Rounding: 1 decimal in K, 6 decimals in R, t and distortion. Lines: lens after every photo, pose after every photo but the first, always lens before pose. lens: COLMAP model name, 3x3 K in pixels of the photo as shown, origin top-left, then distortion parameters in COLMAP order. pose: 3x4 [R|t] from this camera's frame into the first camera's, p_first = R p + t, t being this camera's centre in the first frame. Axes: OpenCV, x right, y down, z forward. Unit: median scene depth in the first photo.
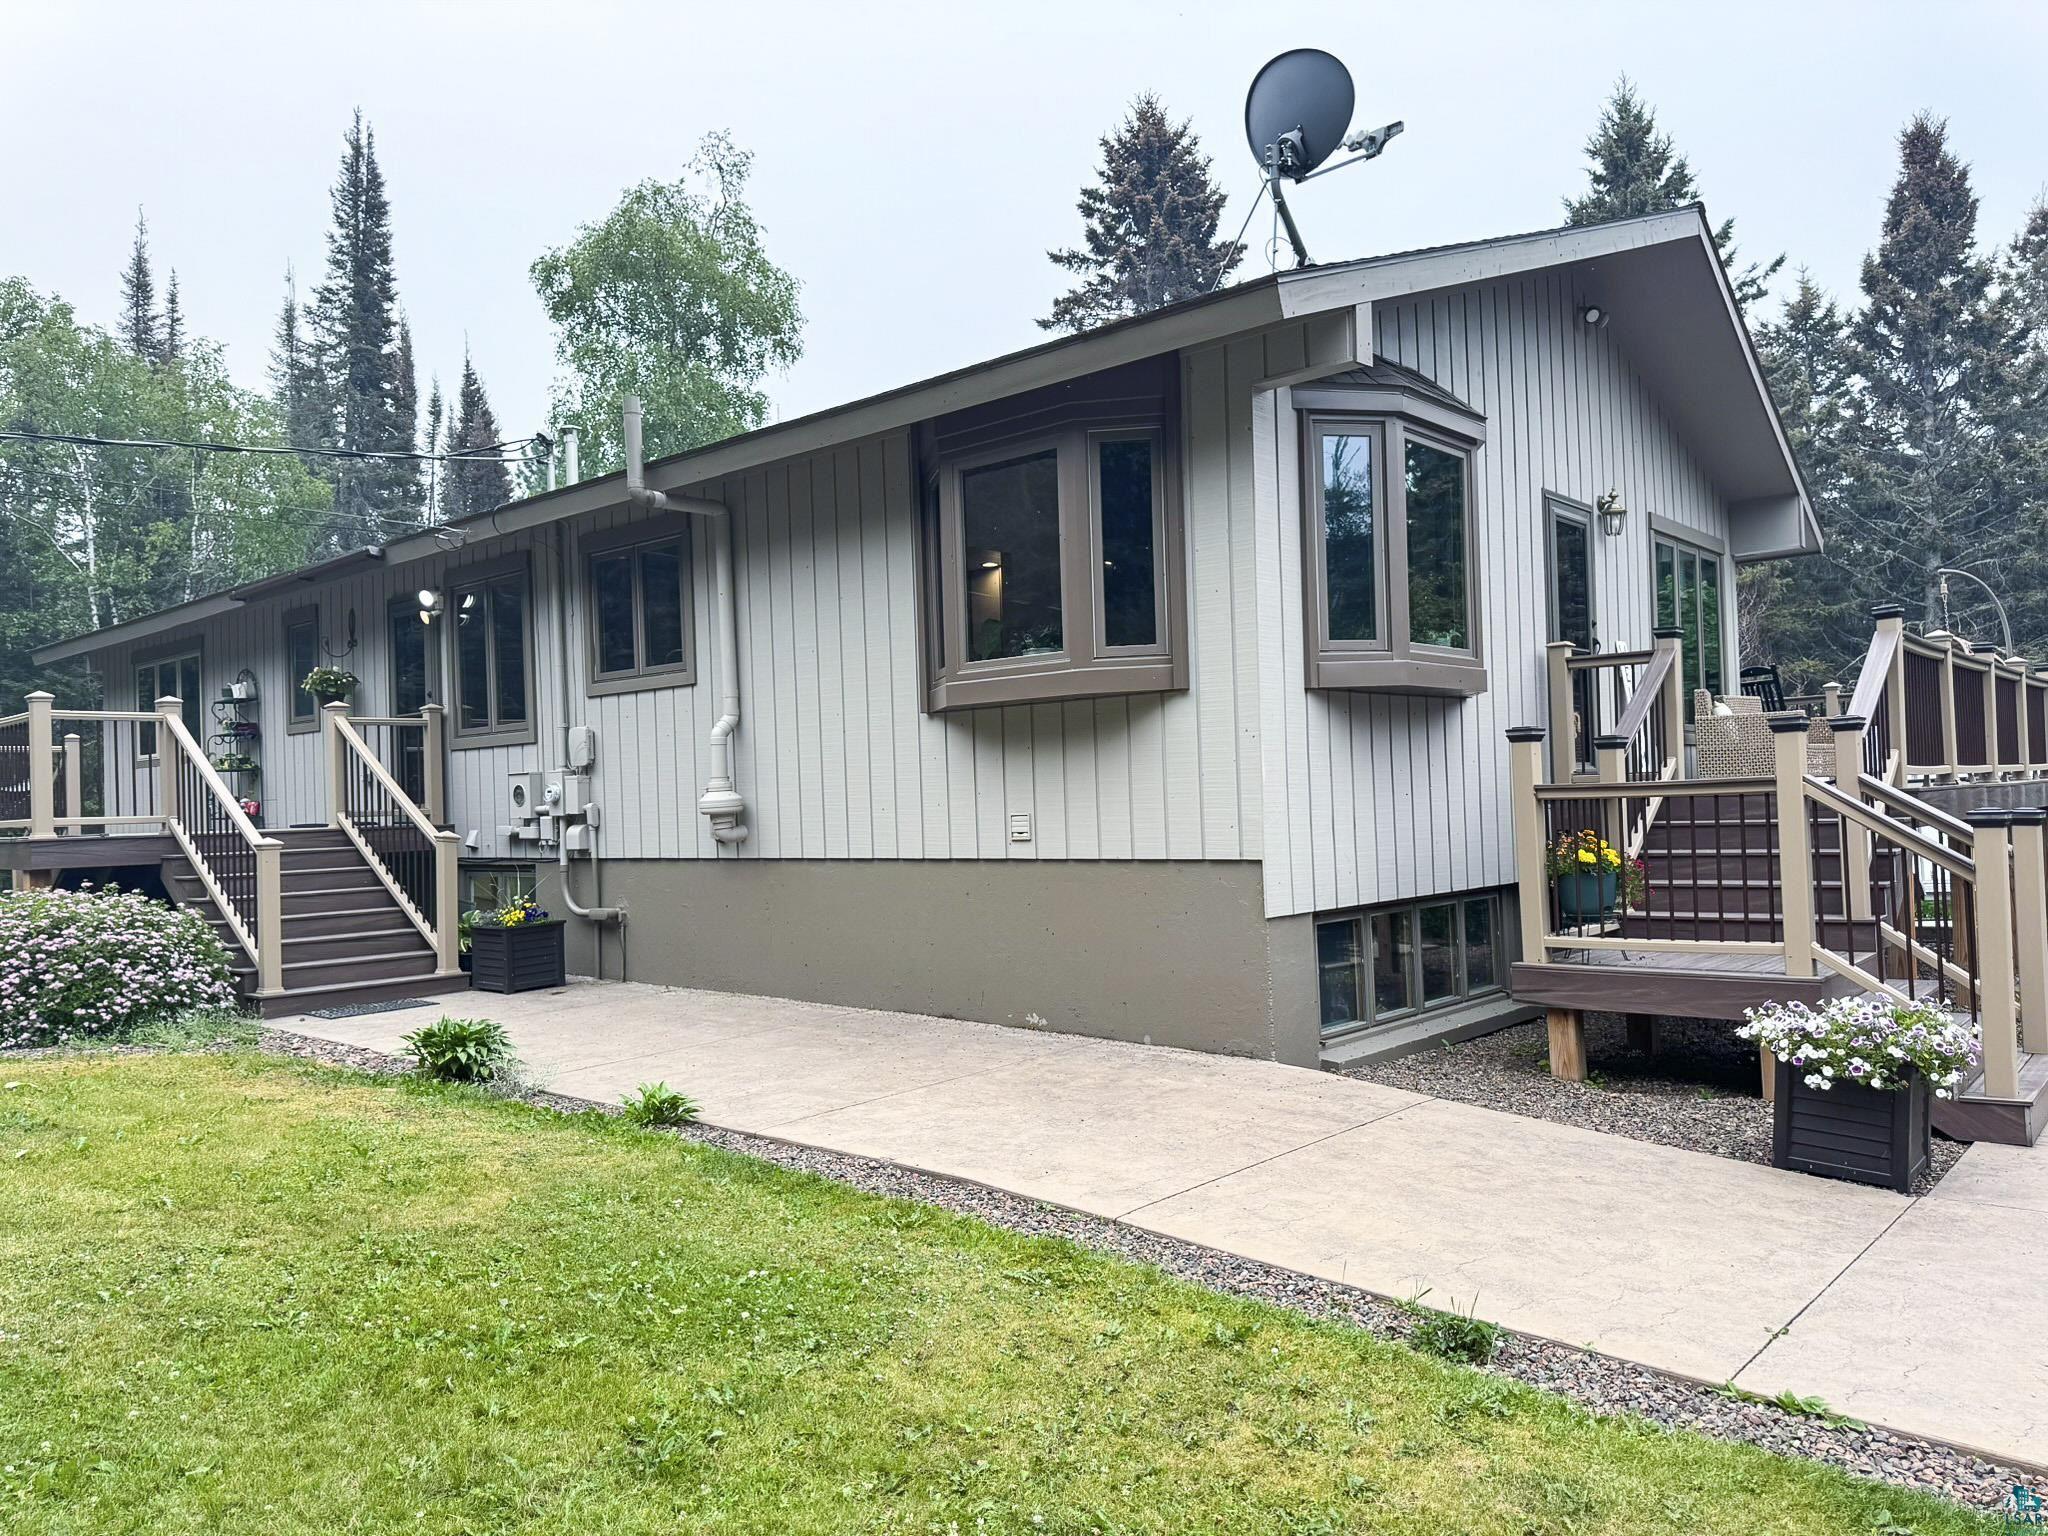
lens RADIAL K [[1459.7, 0, 1034.9], [0, 1459.7, 779.8], [0, 0, 1]] dist [0.041790, -0.053941]
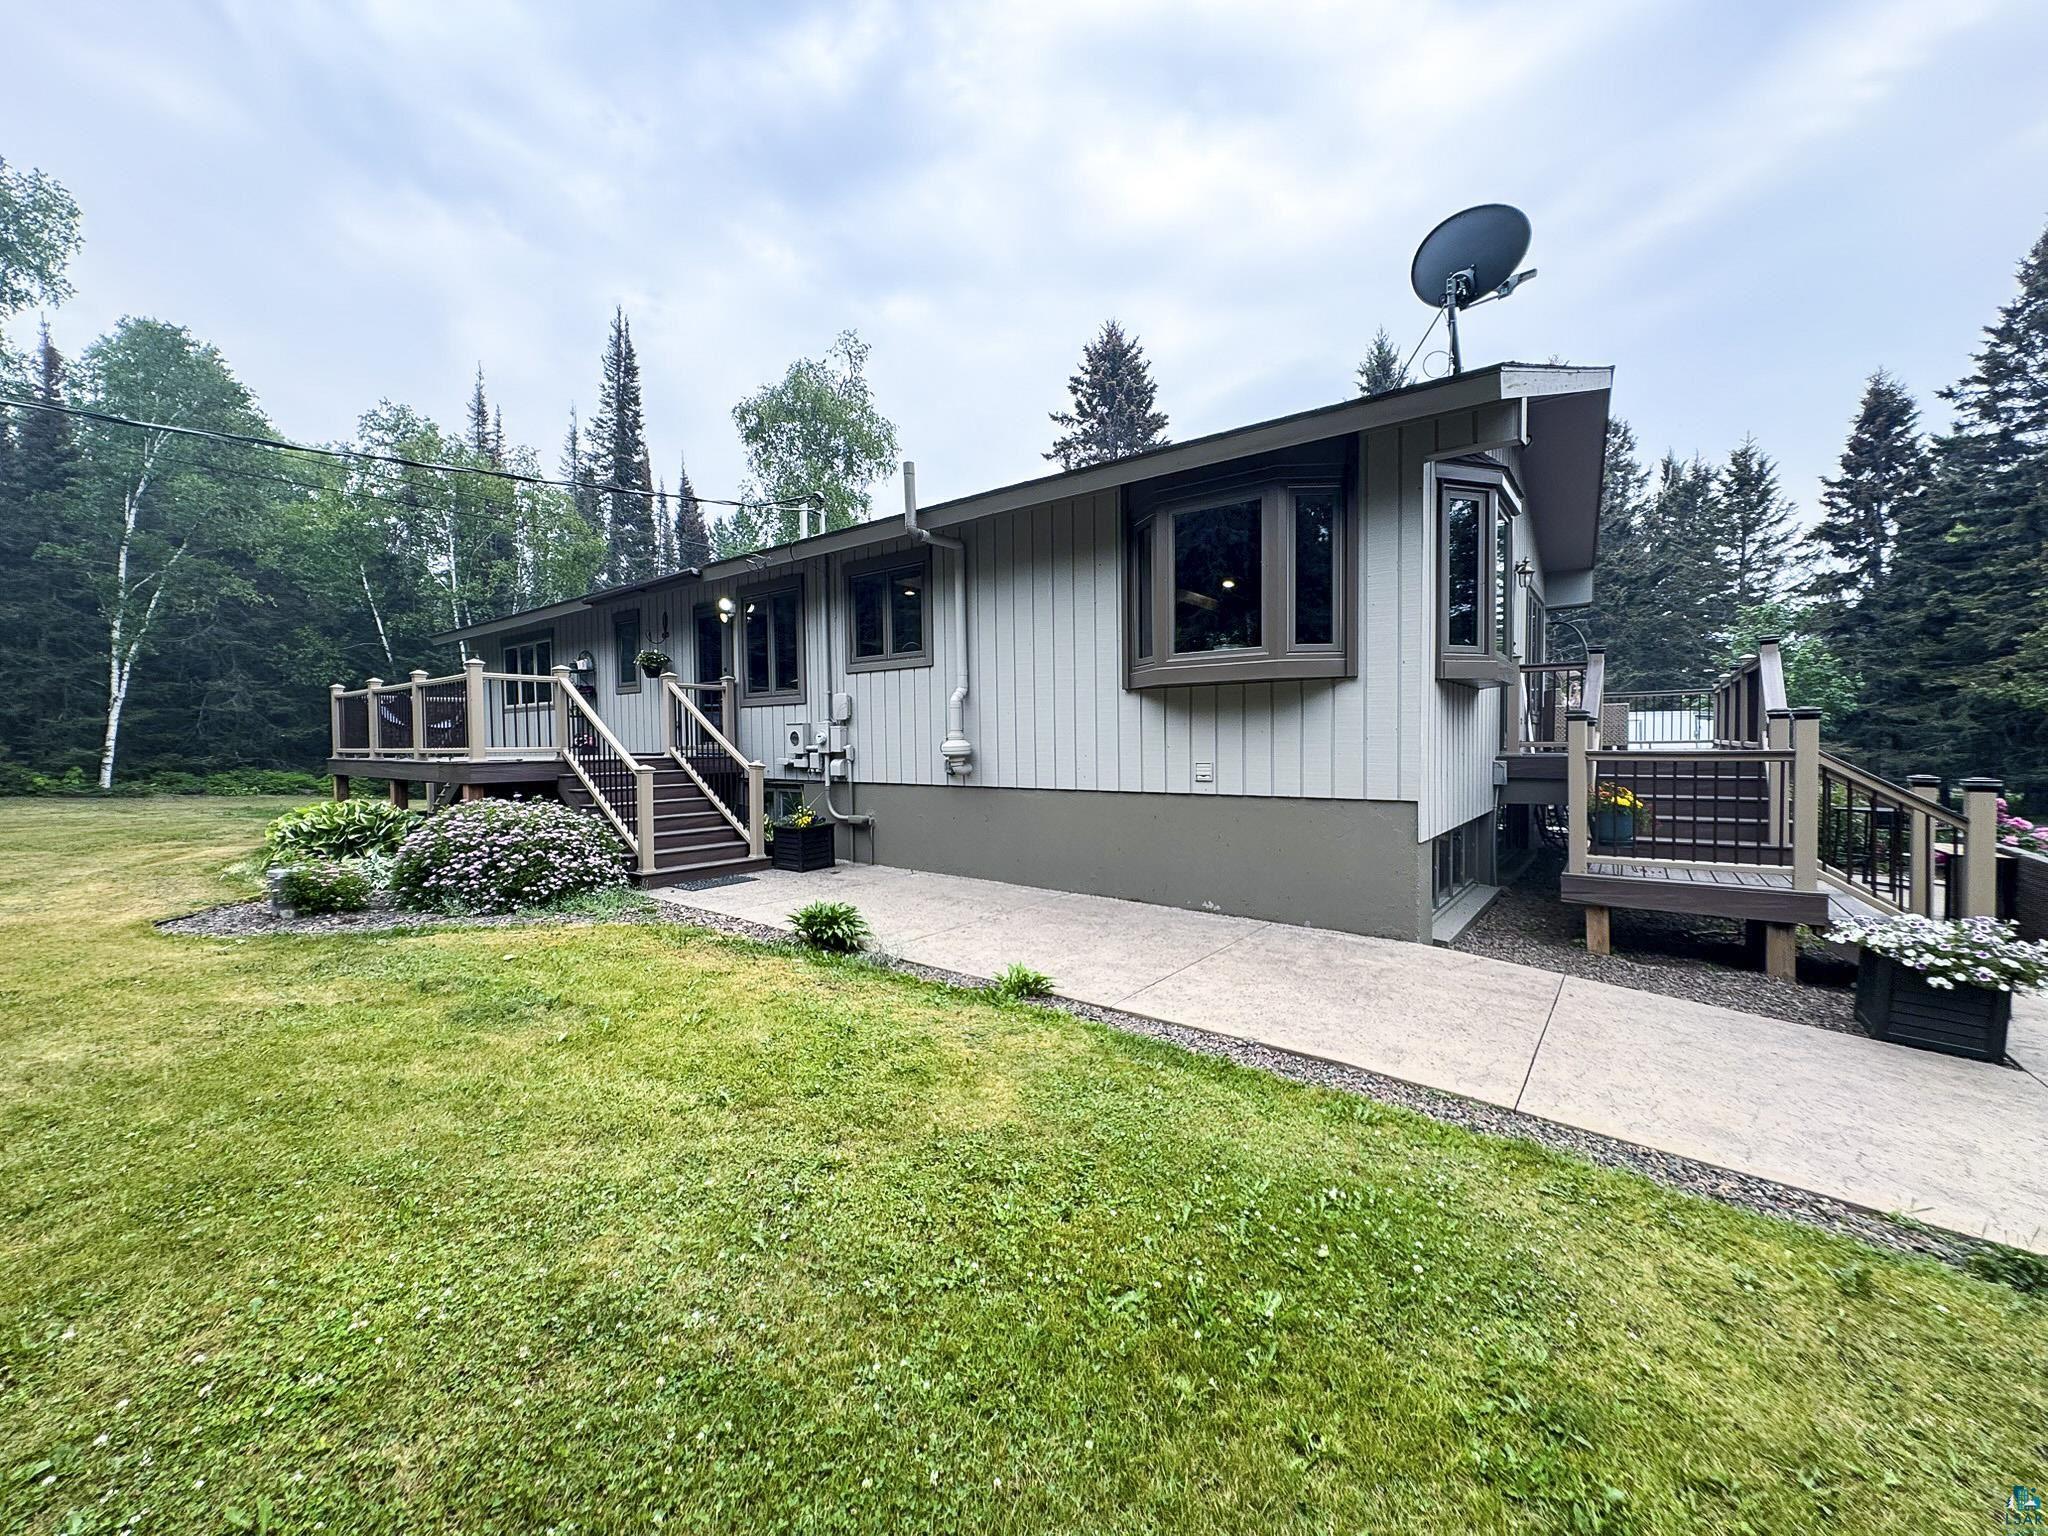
lens RADIAL K [[815.9, 0, 1021.0], [0, 815.9, 770.0], [0, 0, 1]] dist [-0.000598, -0.000402]
pose [[0.998005, 0.020934, 0.059569, -0.204111], [-0.023736, 0.998626, 0.046712, -0.001542], [-0.058509, -0.048032, 0.997131, 0.184305]]
